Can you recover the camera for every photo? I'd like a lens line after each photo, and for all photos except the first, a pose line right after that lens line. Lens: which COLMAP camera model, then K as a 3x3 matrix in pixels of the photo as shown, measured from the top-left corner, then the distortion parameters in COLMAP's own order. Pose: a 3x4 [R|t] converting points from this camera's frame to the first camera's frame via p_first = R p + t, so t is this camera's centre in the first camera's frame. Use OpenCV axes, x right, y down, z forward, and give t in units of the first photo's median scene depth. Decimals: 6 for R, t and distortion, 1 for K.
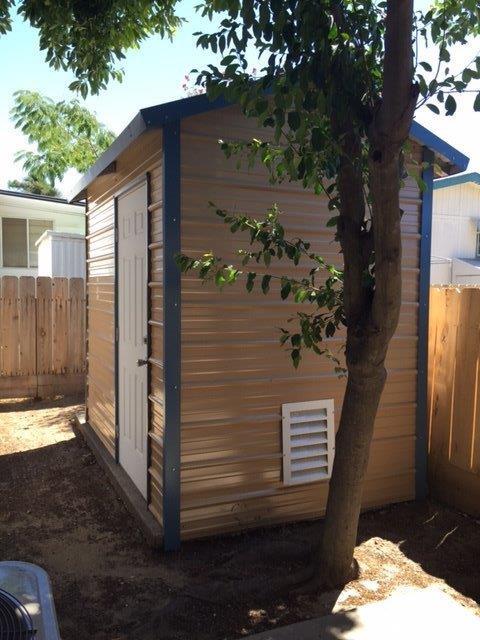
lens RADIAL K [[557.0, 0, 241.1], [0, 557.0, 318.2], [0, 0, 1]] dist [0.066884, -0.050437]
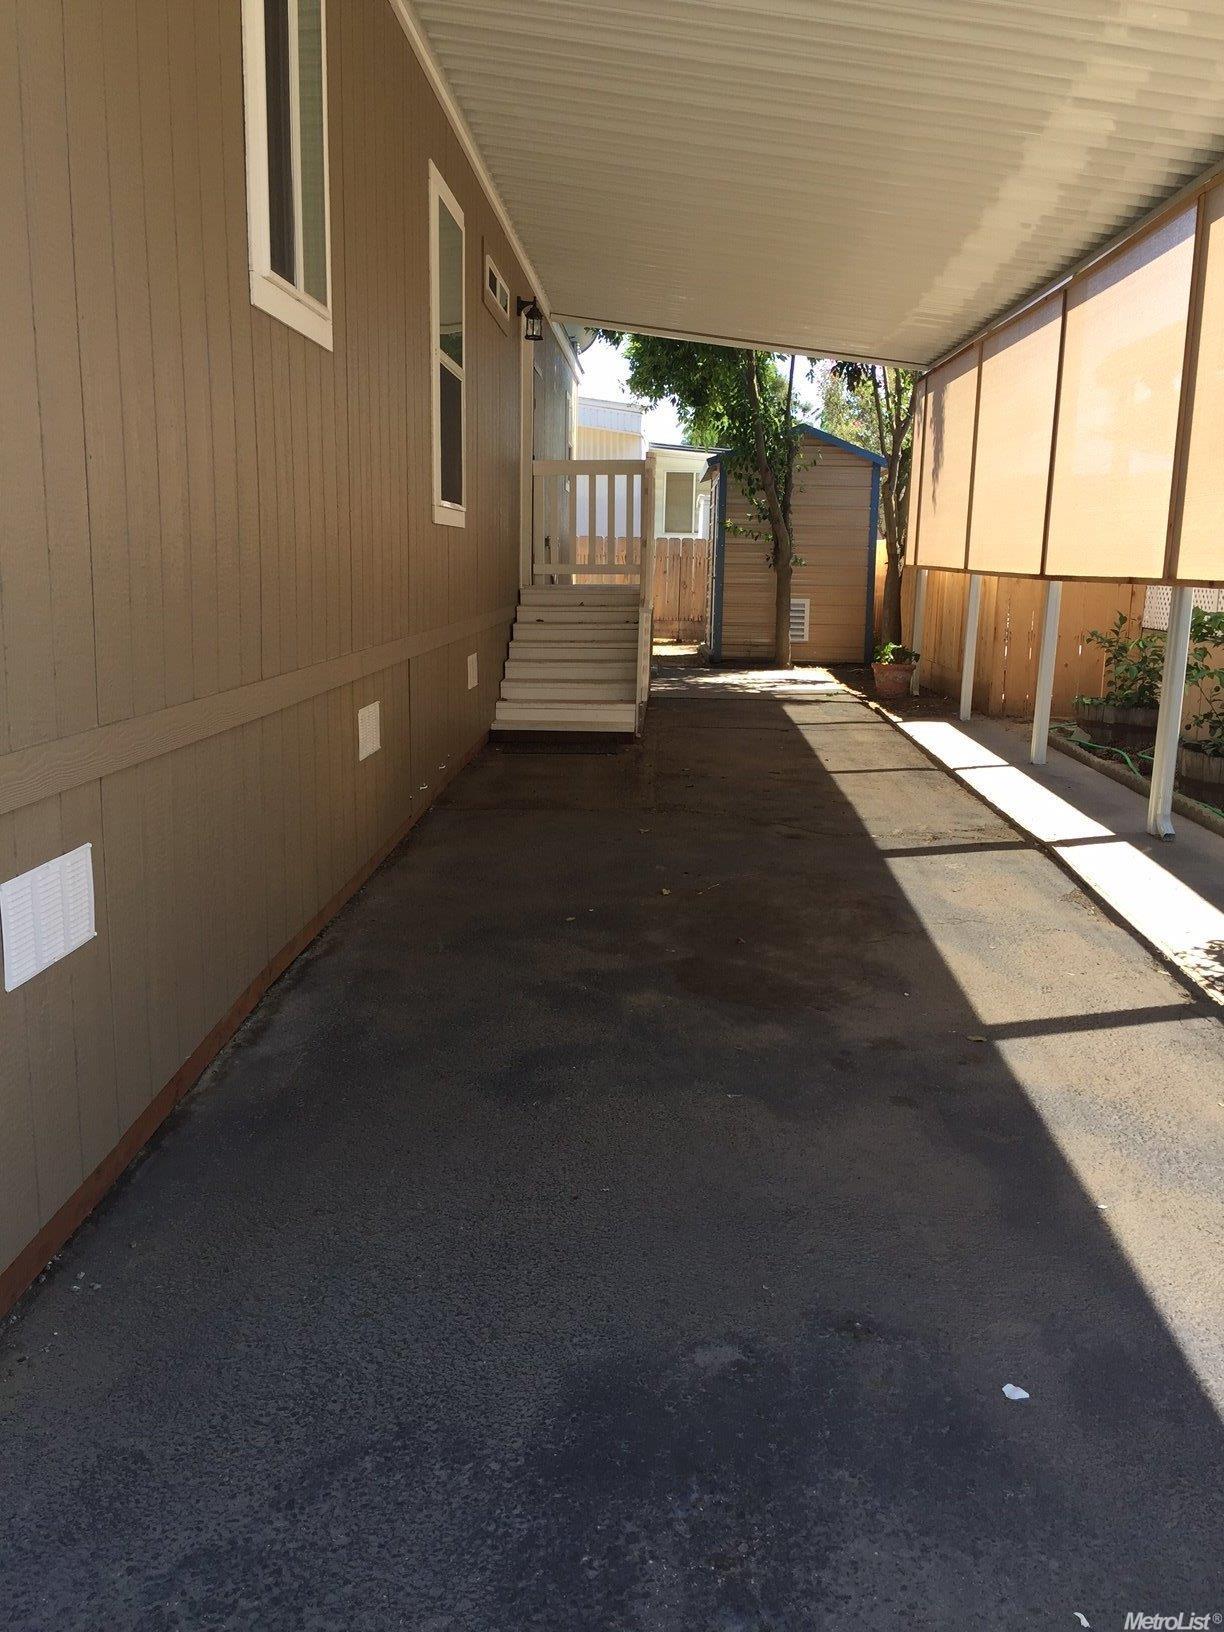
lens RADIAL K [[1420.4, 0, 618.7], [0, 1420.4, 821.7], [0, 0, 1]] dist [0.066884, -0.050437]
pose [[0.898480, 0.078610, -0.431920, 0.882238], [-0.032163, 0.992981, 0.113819, 0.188634], [0.437835, -0.088372, 0.894701, -1.845499]]
